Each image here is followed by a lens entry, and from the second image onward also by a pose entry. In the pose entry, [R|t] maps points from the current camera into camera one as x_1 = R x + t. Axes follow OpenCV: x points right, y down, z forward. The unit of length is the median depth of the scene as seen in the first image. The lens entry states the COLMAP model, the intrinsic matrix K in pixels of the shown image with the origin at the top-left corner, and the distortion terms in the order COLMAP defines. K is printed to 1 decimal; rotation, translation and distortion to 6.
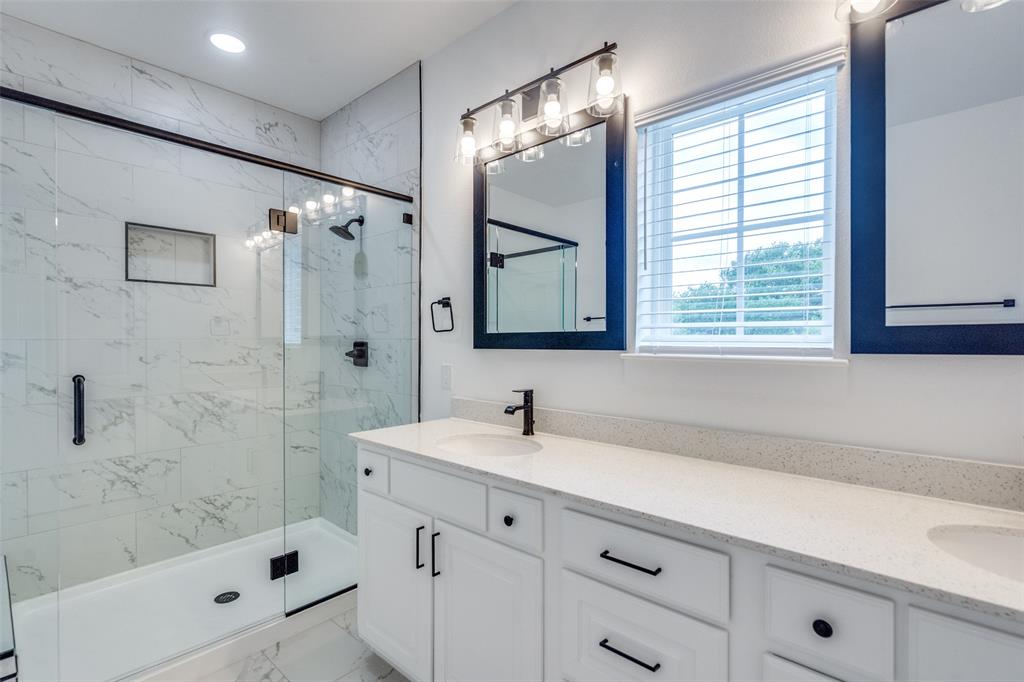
lens RADIAL K [[475.5, 0, 524.1], [0, 475.5, 345.3], [0, 0, 1]] dist [-0.002268, -0.000073]
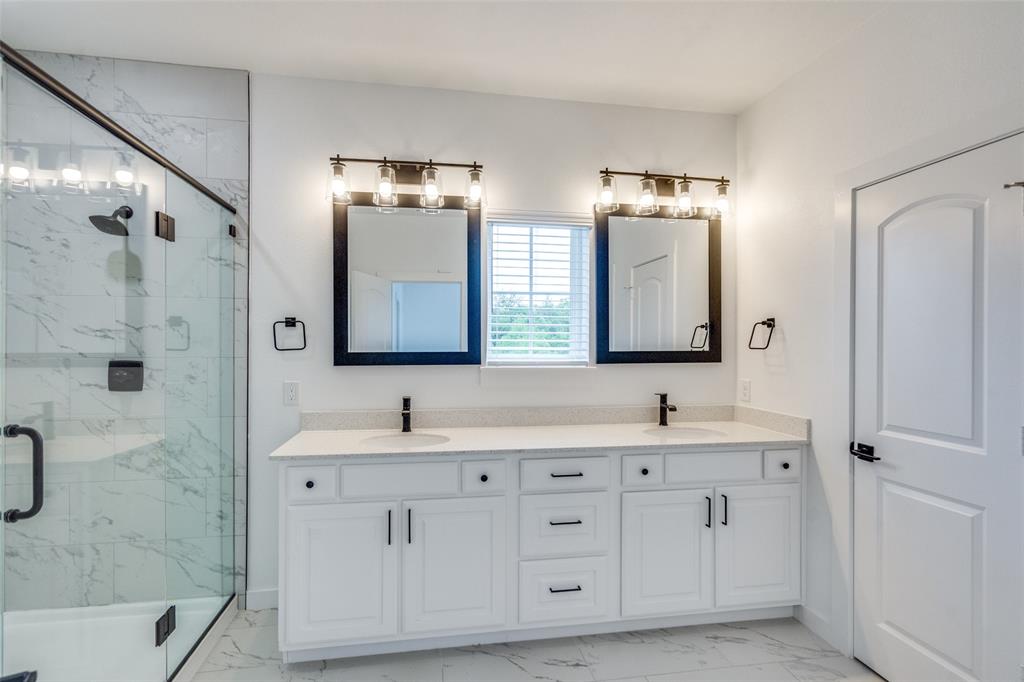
lens RADIAL K [[508.8, 0, 481.6], [0, 508.8, 341.0], [0, 0, 1]] dist [-0.000862, 0.000002]
pose [[0.630279, -0.000748, 0.776368, -0.929906], [0.003900, 0.999990, -0.002202, -0.054452], [-0.776359, 0.004416, 0.630276, -0.032370]]
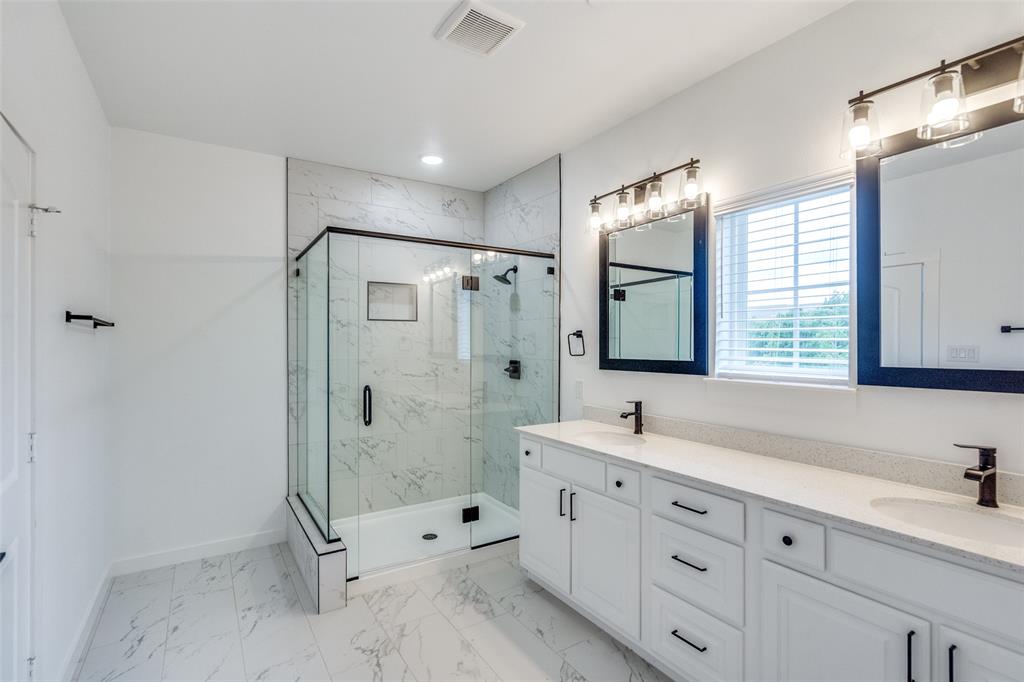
lens RADIAL K [[497.0, 0, 517.3], [0, 497.0, 346.6], [0, 0, 1]] dist [0.001005, 0.000243]
pose [[0.960357, -0.000111, -0.278774, 0.073284], [-0.001042, 0.999992, -0.003987, -0.059490], [0.278773, 0.004119, 0.960348, -0.487213]]
